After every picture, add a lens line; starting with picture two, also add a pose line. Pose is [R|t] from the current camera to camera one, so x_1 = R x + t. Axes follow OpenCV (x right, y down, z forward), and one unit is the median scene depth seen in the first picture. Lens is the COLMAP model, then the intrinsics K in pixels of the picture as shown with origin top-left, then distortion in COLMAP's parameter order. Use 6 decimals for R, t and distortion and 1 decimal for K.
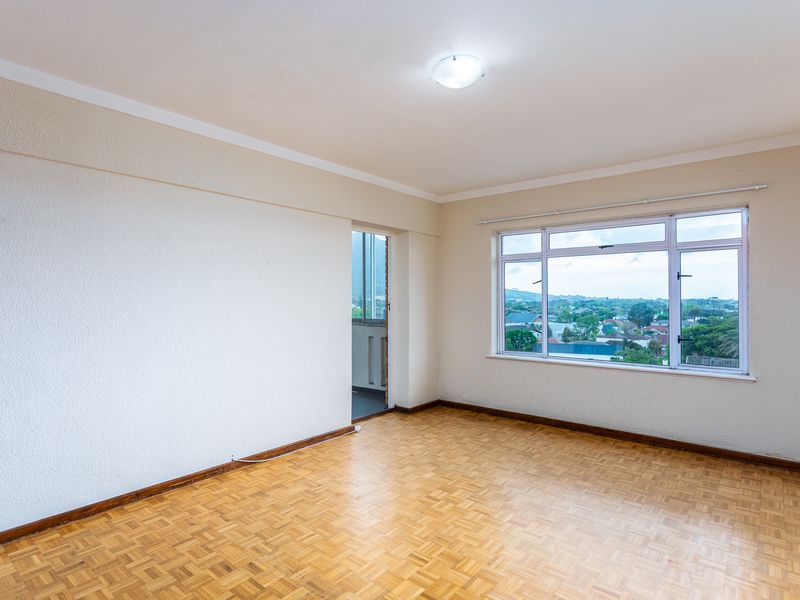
lens RADIAL K [[439.3, 0, 400.3], [0, 439.3, 300.0], [0, 0, 1]] dist [-0.000451, 0.000110]
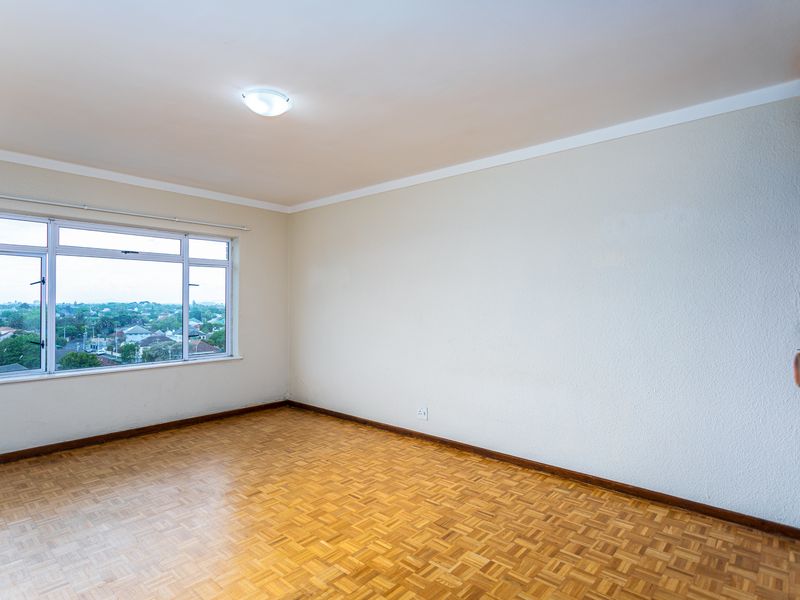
lens RADIAL K [[439.3, 0, 397.6], [0, 439.3, 299.5], [0, 0, 1]] dist [-0.000451, 0.000110]
pose [[0.044576, 0.008454, 0.998970, -0.579492], [0.002198, 0.999961, -0.008561, -0.001153], [-0.999004, 0.002578, 0.044556, 0.364302]]
